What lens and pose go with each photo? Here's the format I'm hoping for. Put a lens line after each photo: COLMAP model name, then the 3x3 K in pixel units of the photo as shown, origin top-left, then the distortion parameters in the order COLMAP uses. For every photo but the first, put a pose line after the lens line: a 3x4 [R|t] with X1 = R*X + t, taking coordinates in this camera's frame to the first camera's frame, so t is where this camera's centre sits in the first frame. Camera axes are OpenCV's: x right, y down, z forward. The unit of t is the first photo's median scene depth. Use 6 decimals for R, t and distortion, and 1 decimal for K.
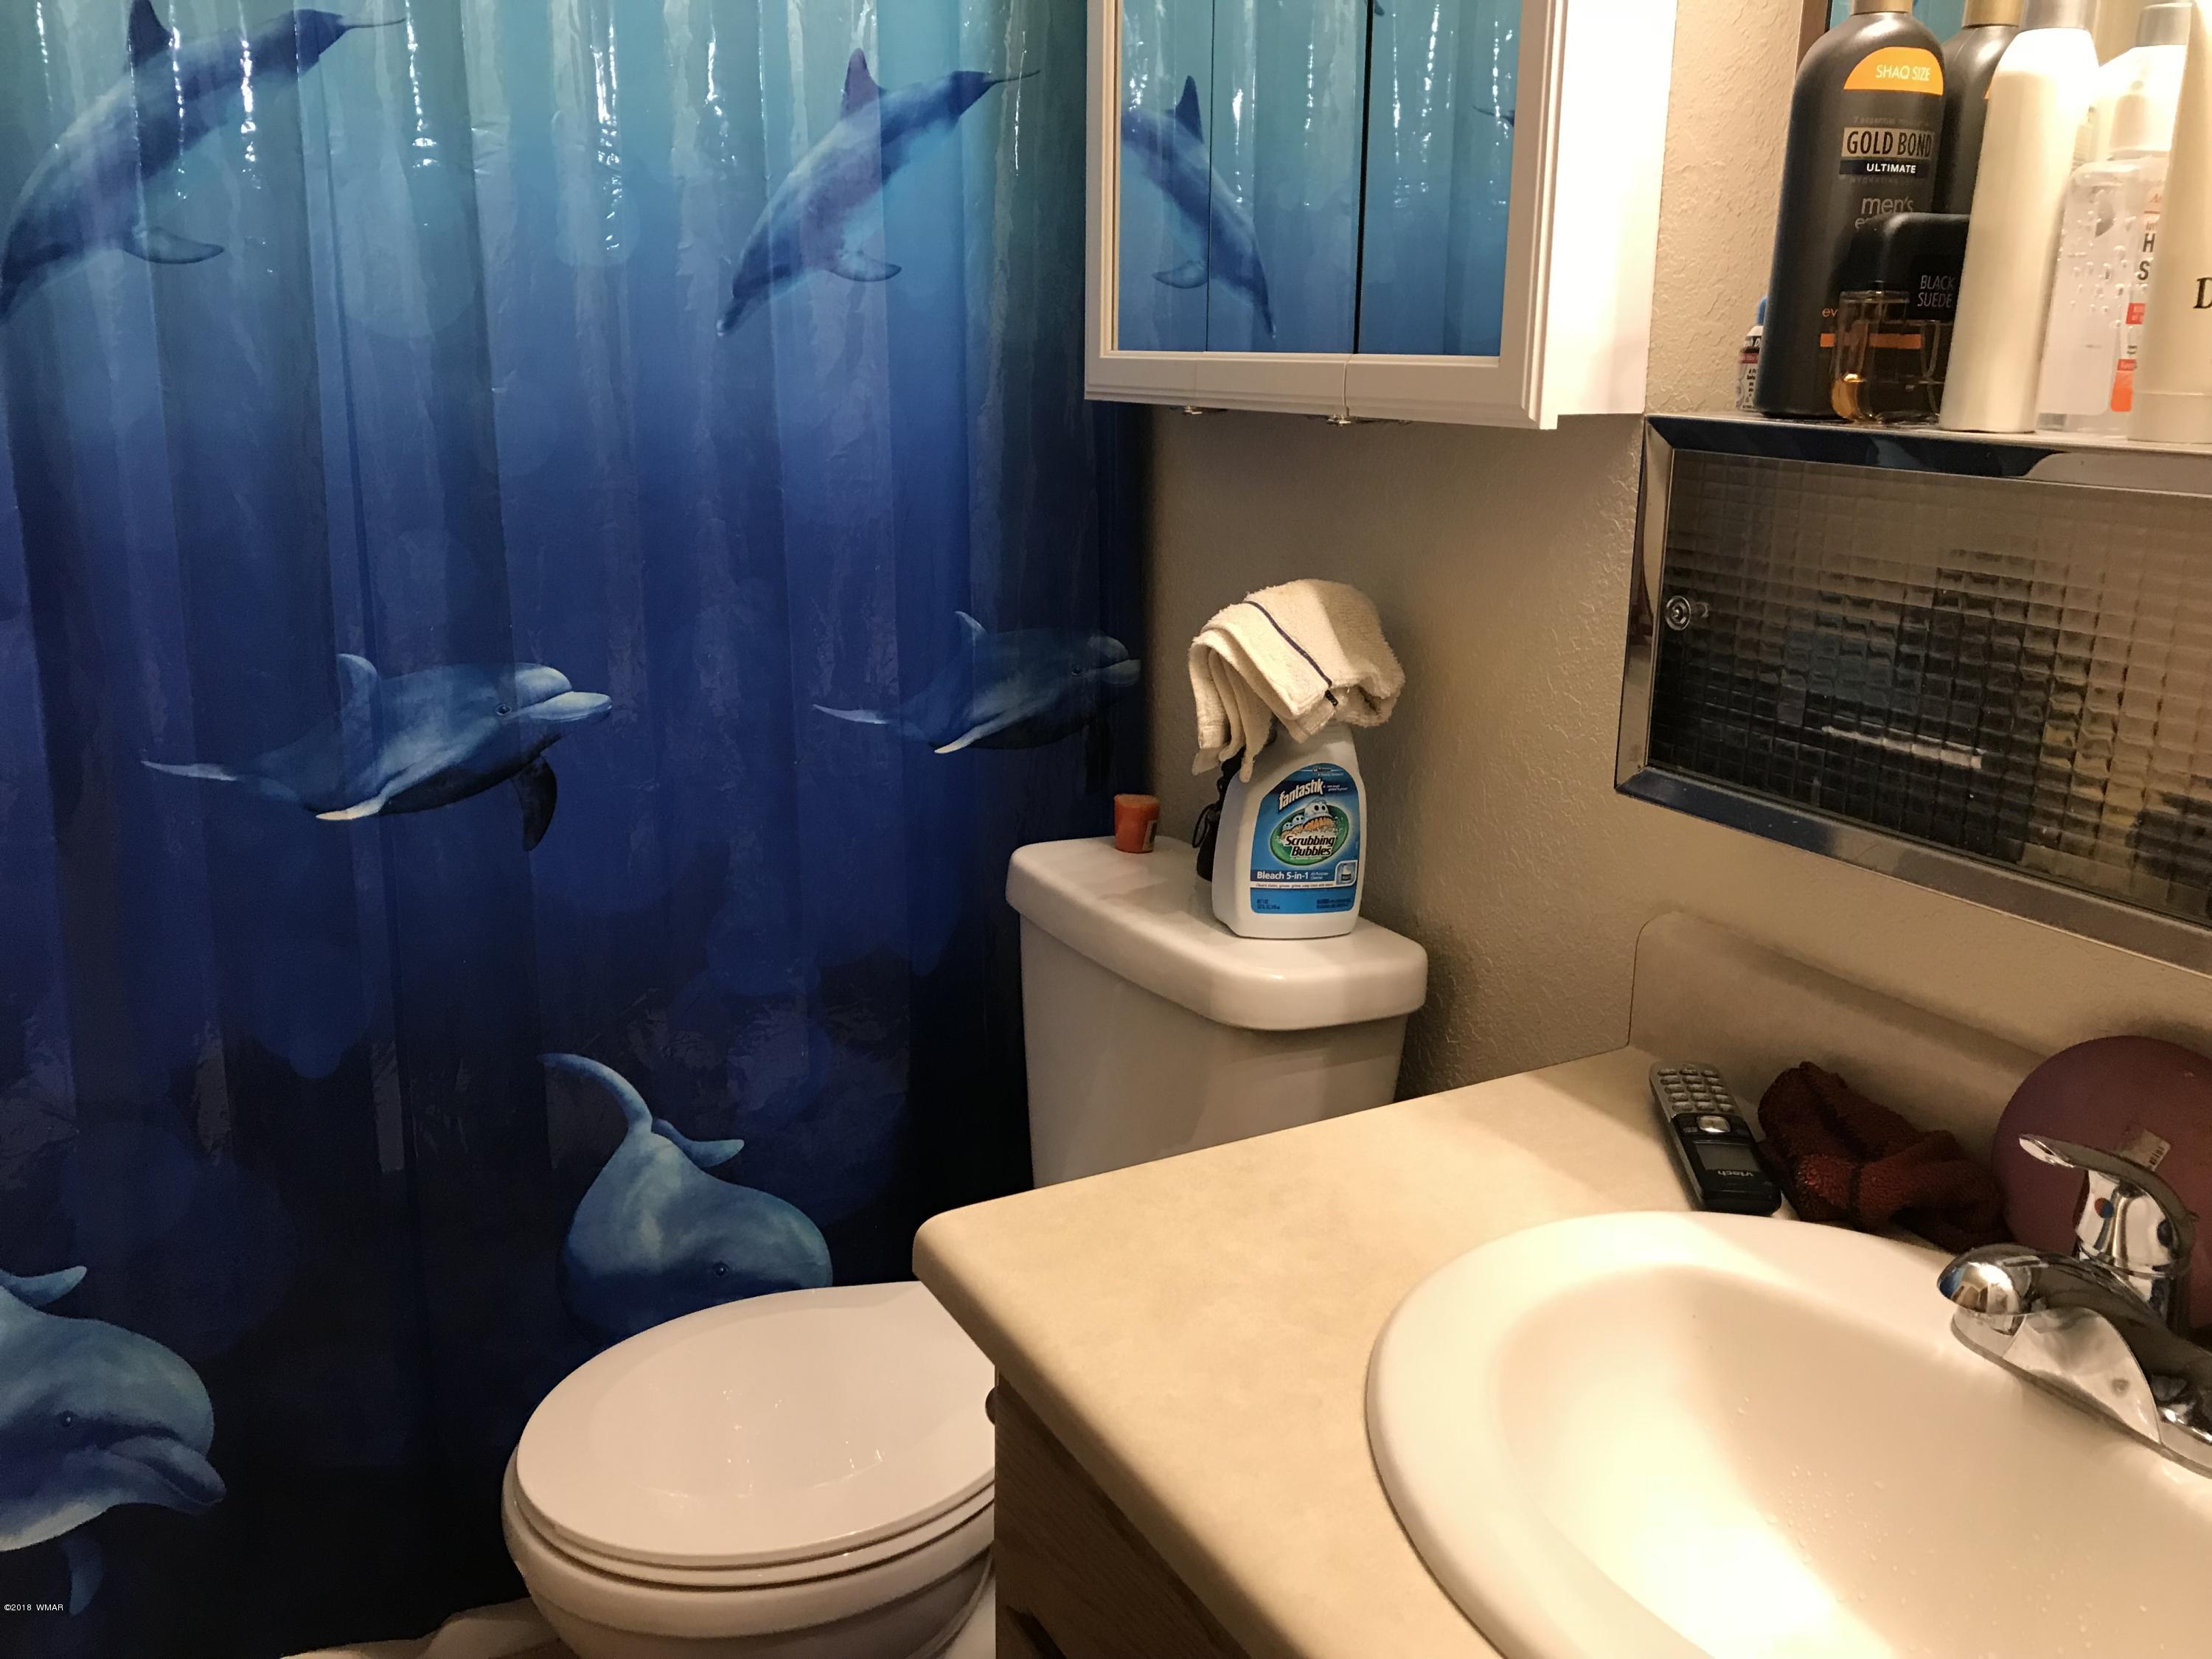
lens RADIAL K [[1778.8, 0, 1106.0], [0, 1778.8, 829.5], [0, 0, 1]] dist [0.006552, -0.000661]
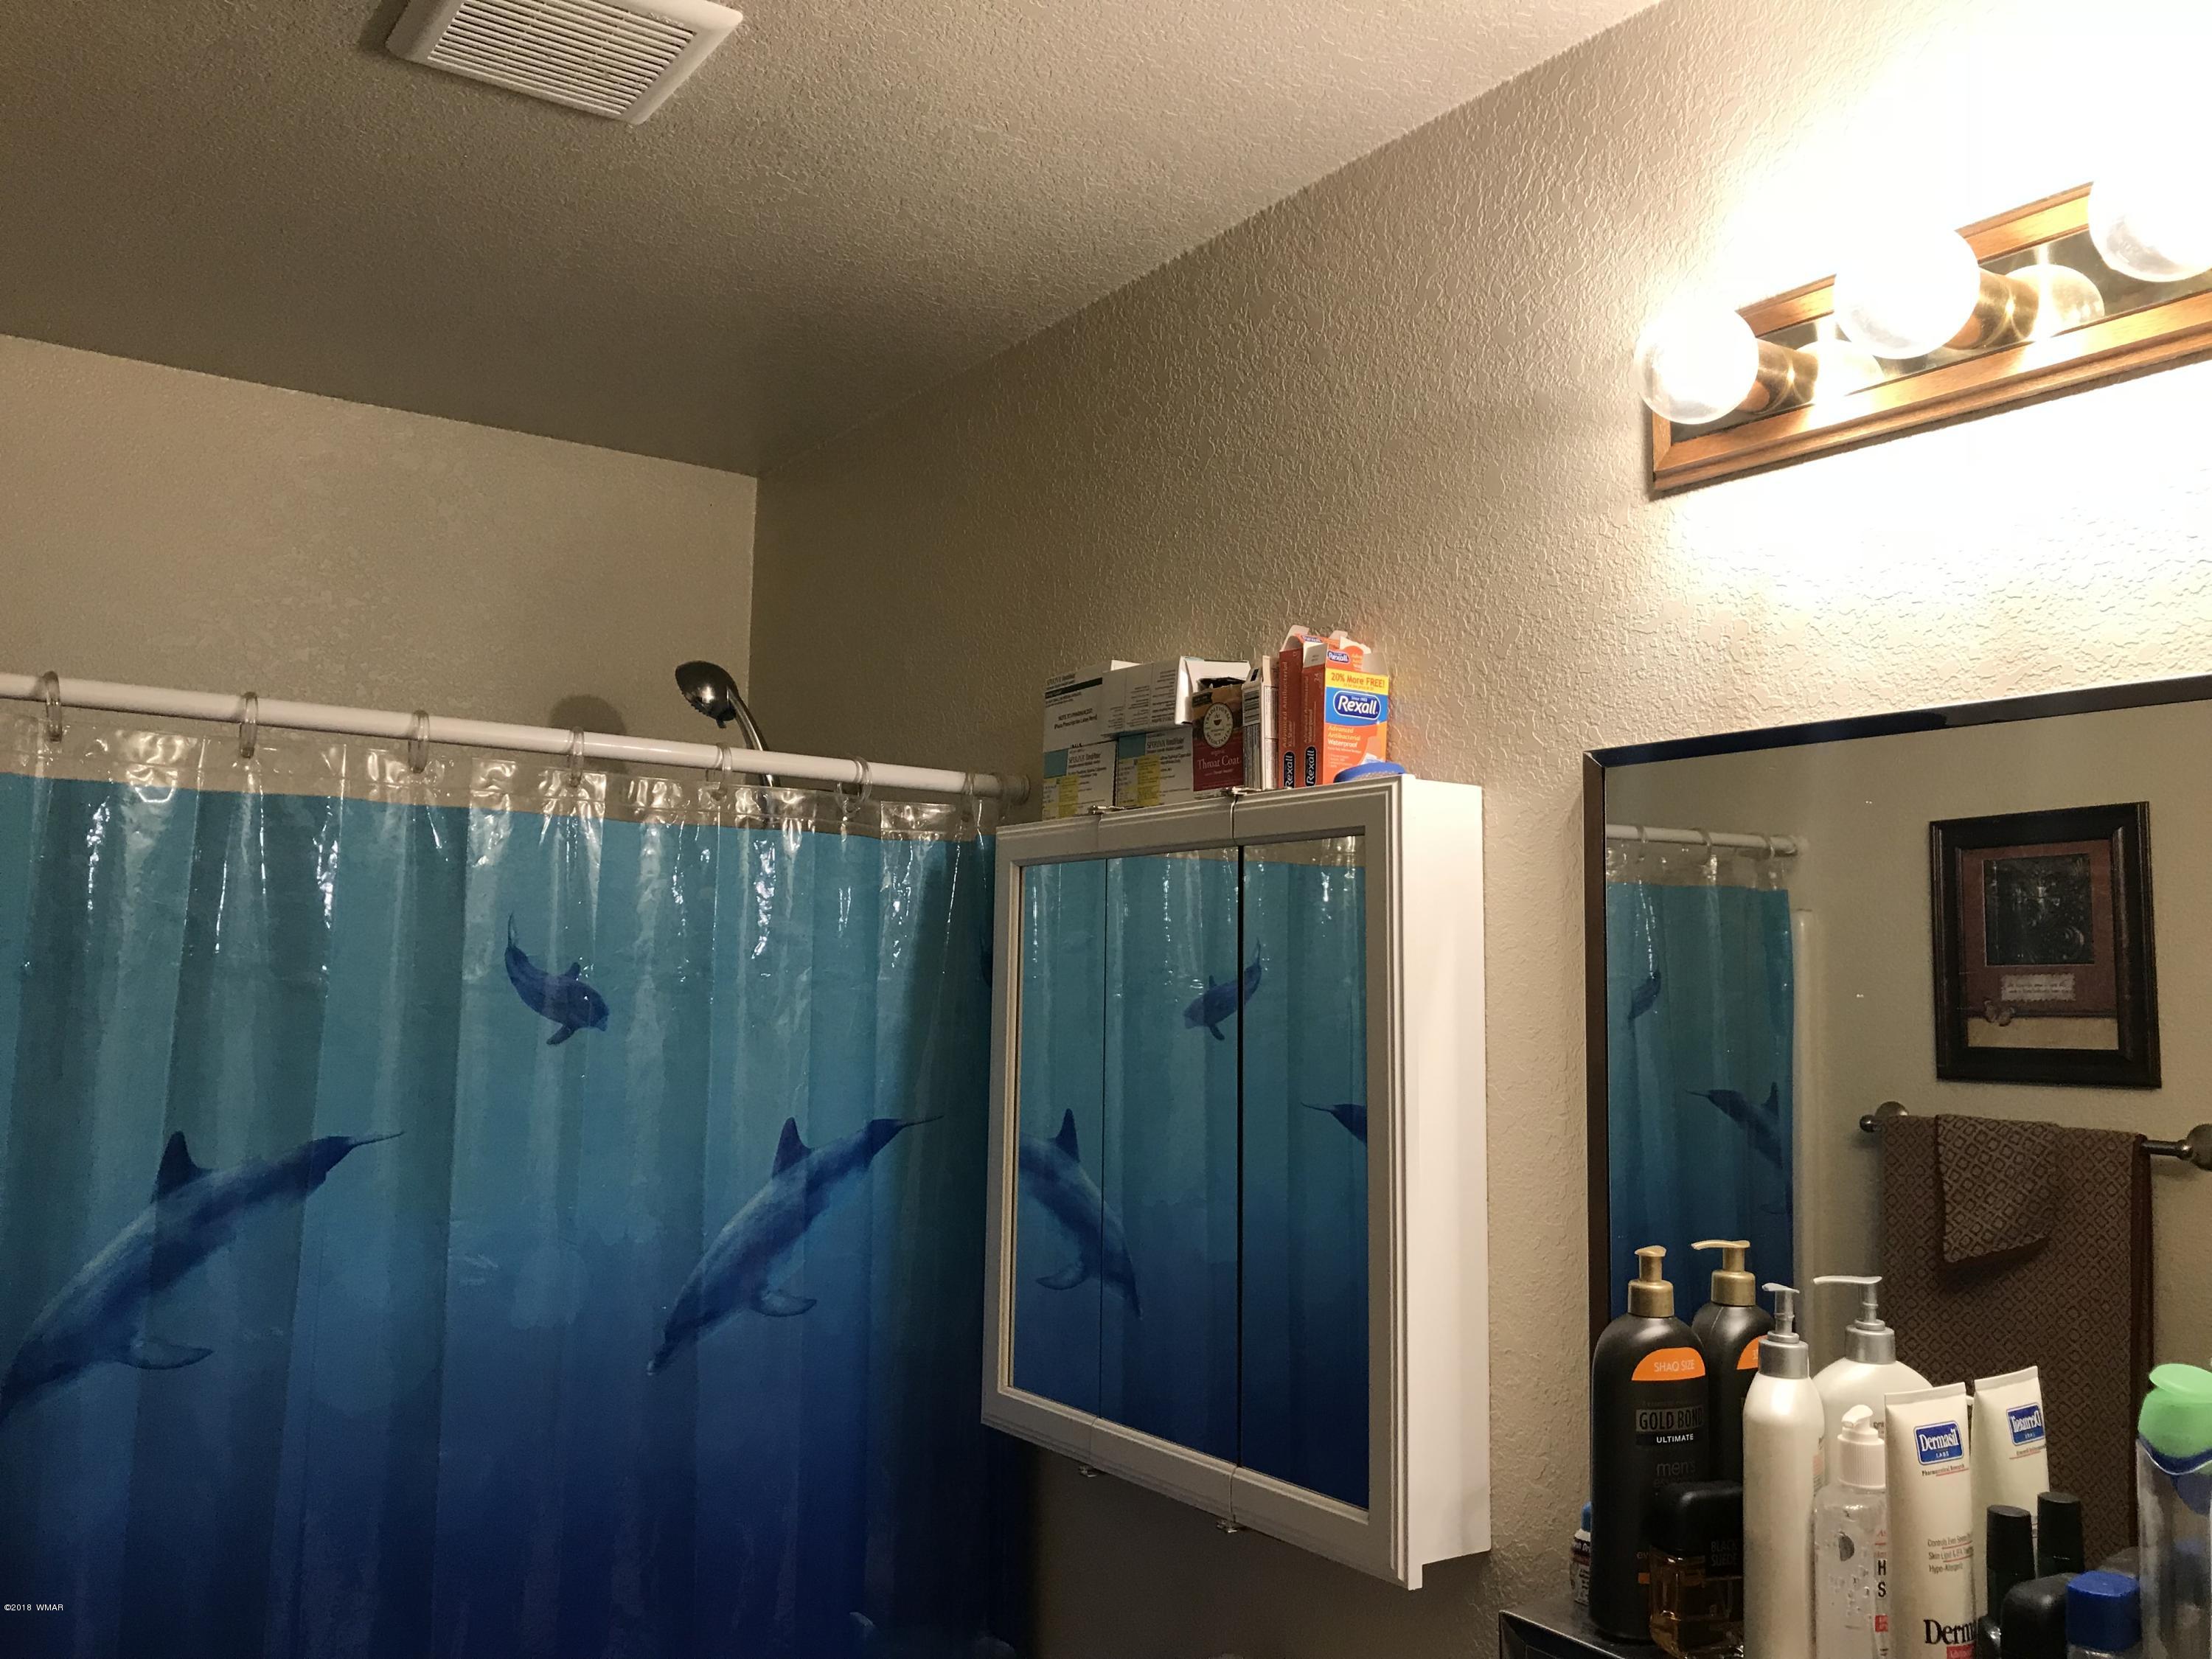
lens RADIAL K [[1778.8, 0, 1106.0], [0, 1778.8, 829.5], [0, 0, 1]] dist [0.006552, -0.000661]
pose [[0.994590, 0.023303, 0.101230, -0.056833], [0.015881, 0.928947, -0.369872, -0.181435], [-0.102657, 0.369479, 0.923551, -0.163799]]
